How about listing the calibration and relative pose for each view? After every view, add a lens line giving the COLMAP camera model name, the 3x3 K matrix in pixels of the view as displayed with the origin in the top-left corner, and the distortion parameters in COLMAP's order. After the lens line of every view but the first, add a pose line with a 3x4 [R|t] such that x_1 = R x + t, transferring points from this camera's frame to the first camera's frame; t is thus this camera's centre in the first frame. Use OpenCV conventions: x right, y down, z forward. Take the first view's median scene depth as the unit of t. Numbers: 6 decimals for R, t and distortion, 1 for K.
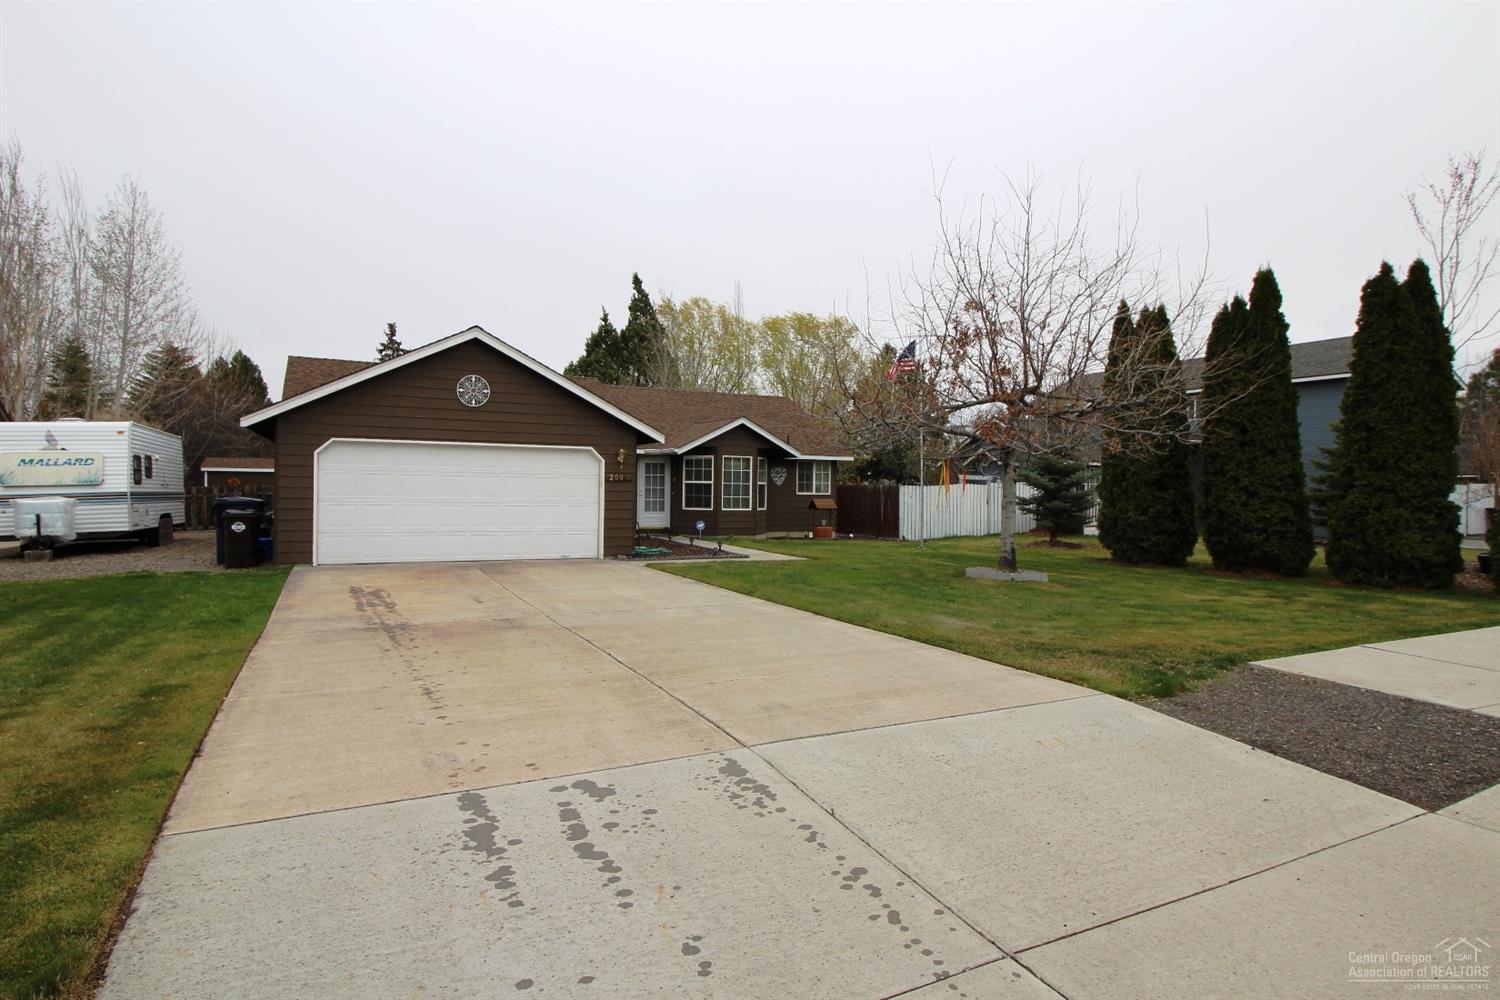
lens RADIAL K [[831.9, 0, 745.2], [0, 831.9, 489.9], [0, 0, 1]] dist [-0.003341, -0.003392]
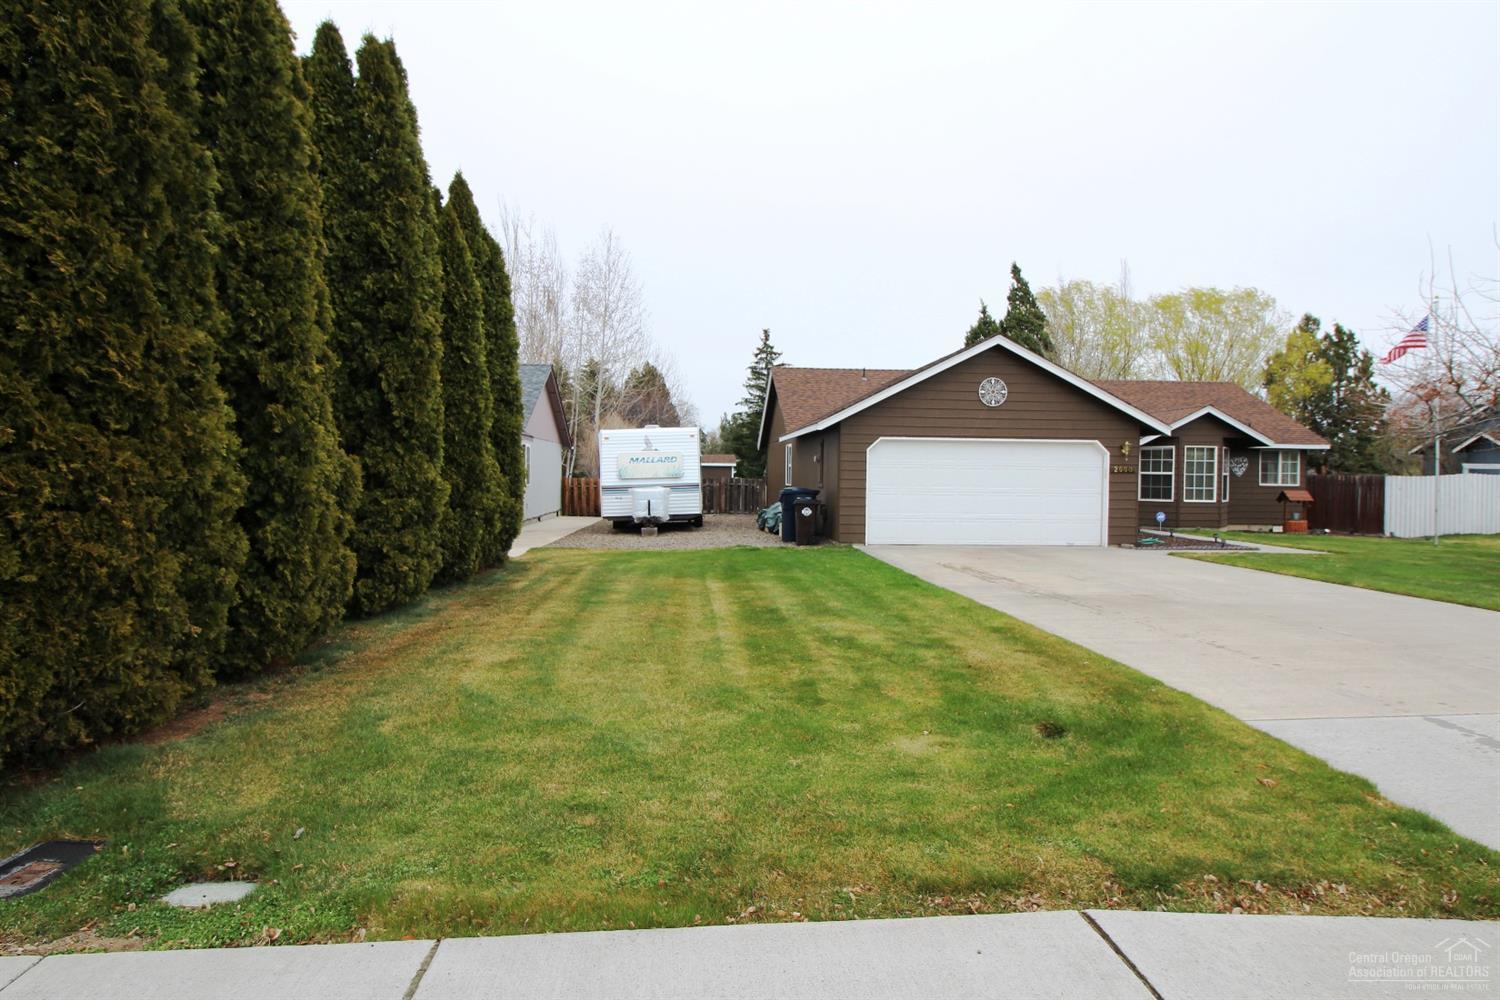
lens RADIAL K [[831.9, 0, 746.0], [0, 831.9, 490.8], [0, 0, 1]] dist [-0.003341, -0.003392]
pose [[0.926701, 0.003268, -0.375785, -0.124019], [0.001035, 0.999936, 0.011250, 0.000015], [0.375798, -0.010815, 0.926638, -0.090645]]
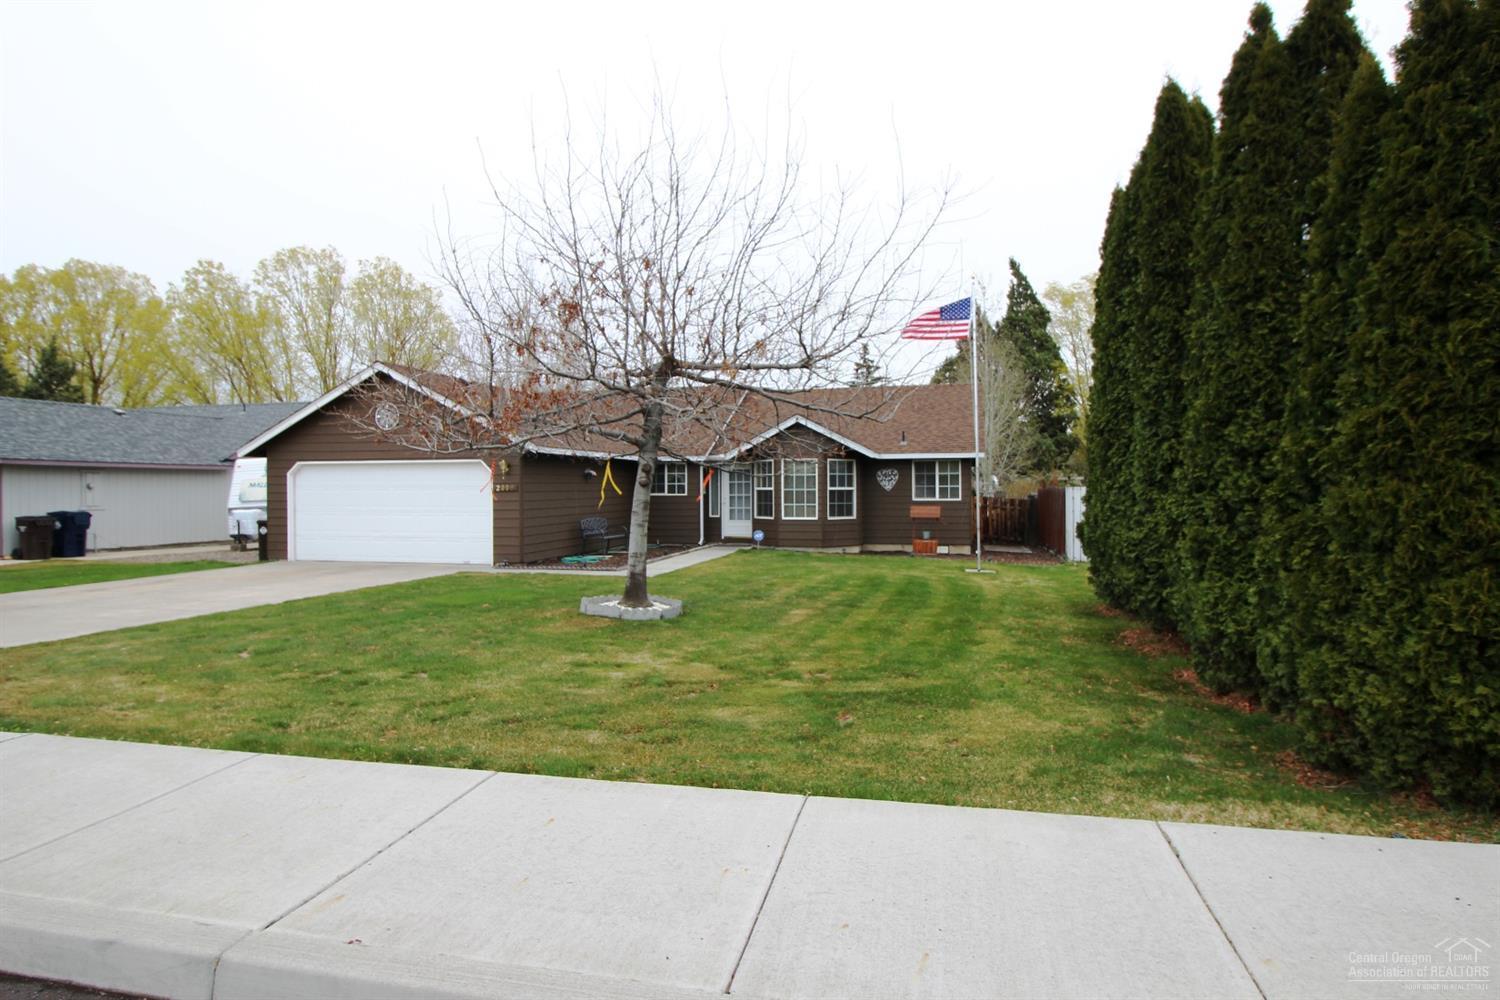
lens RADIAL K [[831.9, 0, 743.8], [0, 831.9, 507.6], [0, 0, 1]] dist [-0.003341, -0.003392]
pose [[0.780782, -0.005091, -0.624783, 0.458529], [0.013425, 0.999873, 0.008629, 0.002958], [0.624659, -0.015125, 0.780751, 0.232519]]
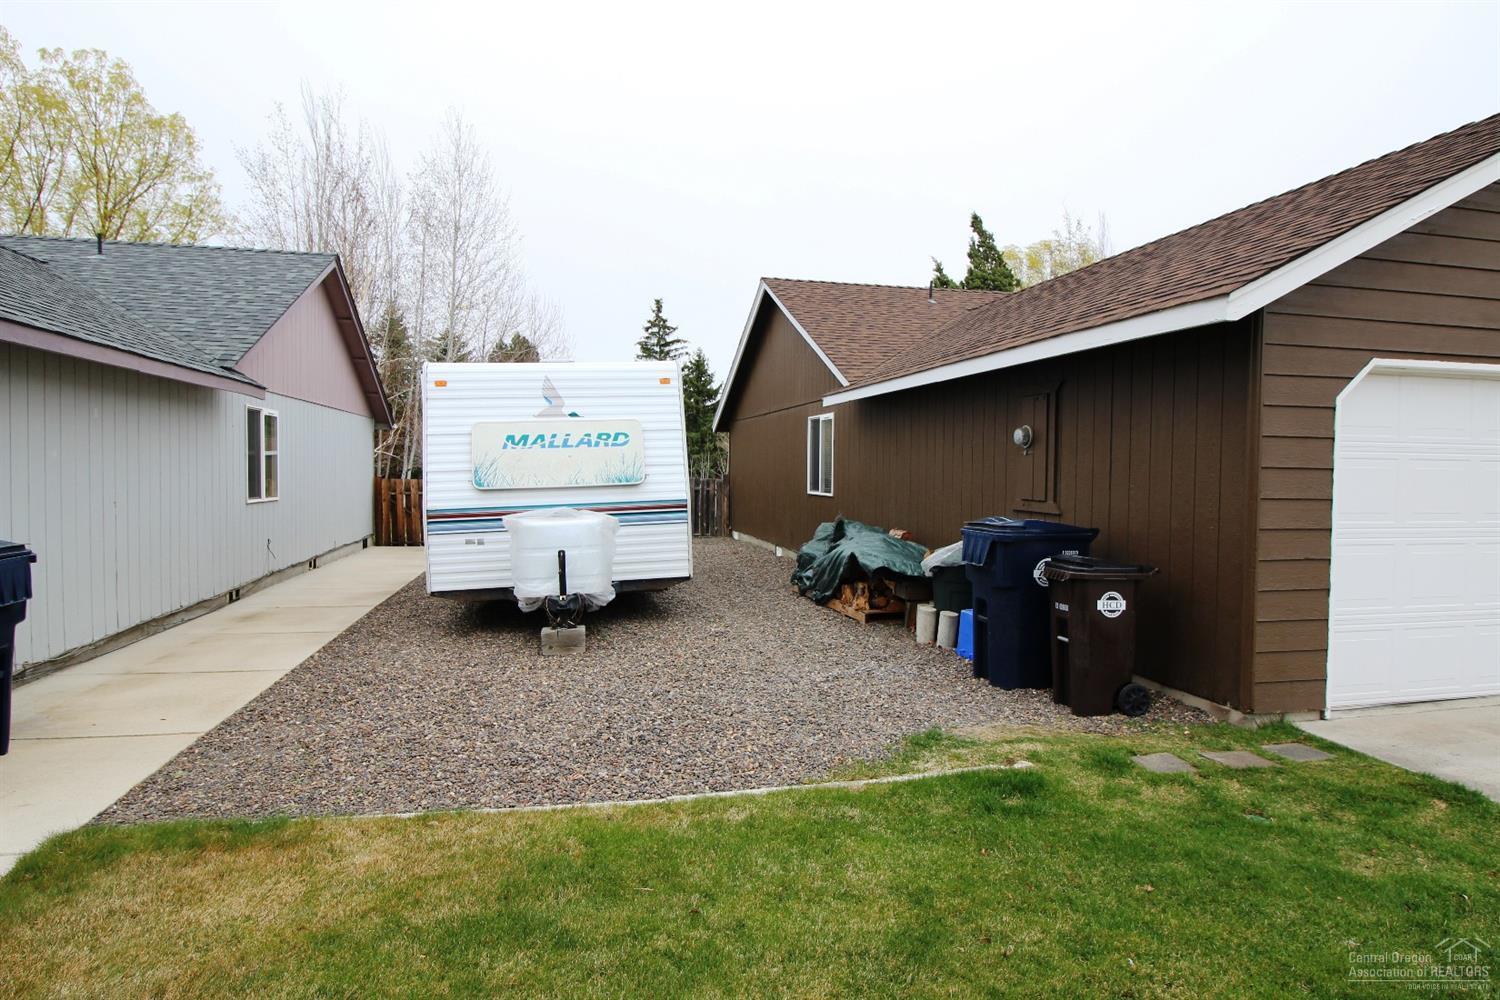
lens RADIAL K [[831.9, 0, 759.1], [0, 831.9, 507.1], [0, 0, 1]] dist [-0.003341, -0.003392]
pose [[0.976650, 0.004603, -0.214789, -0.365801], [0.004148, 0.999180, 0.040273, -0.007876], [0.214799, -0.040223, 0.975830, 0.321311]]
